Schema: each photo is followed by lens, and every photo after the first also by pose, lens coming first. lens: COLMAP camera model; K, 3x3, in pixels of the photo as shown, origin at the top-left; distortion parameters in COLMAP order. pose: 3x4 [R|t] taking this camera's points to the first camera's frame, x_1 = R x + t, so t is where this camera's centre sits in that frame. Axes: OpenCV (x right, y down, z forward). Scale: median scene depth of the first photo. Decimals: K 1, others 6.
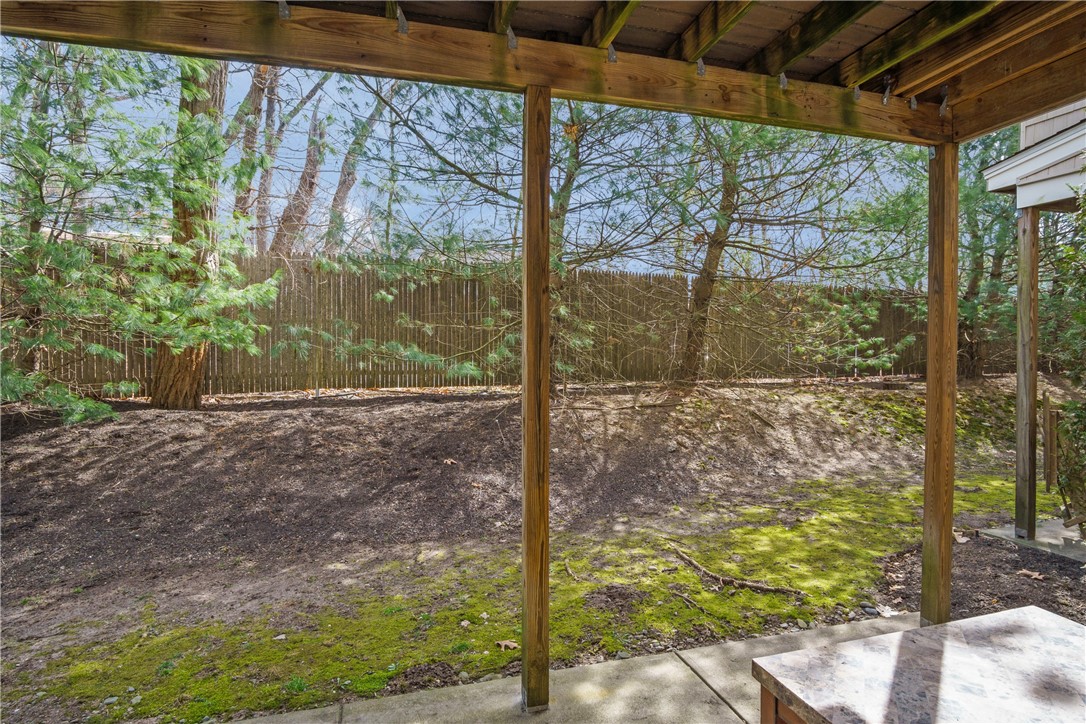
lens RADIAL K [[589.8, 0, 535.2], [0, 589.8, 365.6], [0, 0, 1]] dist [0.003390, -0.001120]
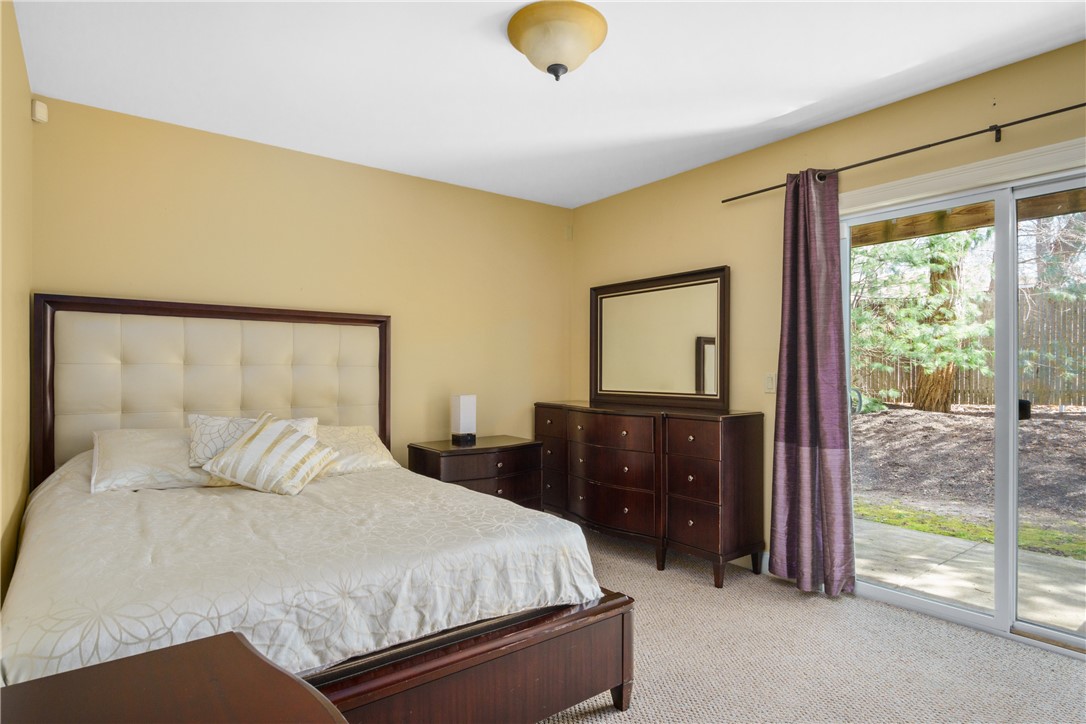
lens RADIAL K [[589.8, 0, 536.0], [0, 589.8, 364.6], [0, 0, 1]] dist [0.003390, -0.001120]
pose [[0.383684, -0.009909, -0.923411, 0.356022], [-0.039867, 0.998832, -0.027284, 0.040532], [0.922604, 0.047282, 0.382841, -0.441676]]
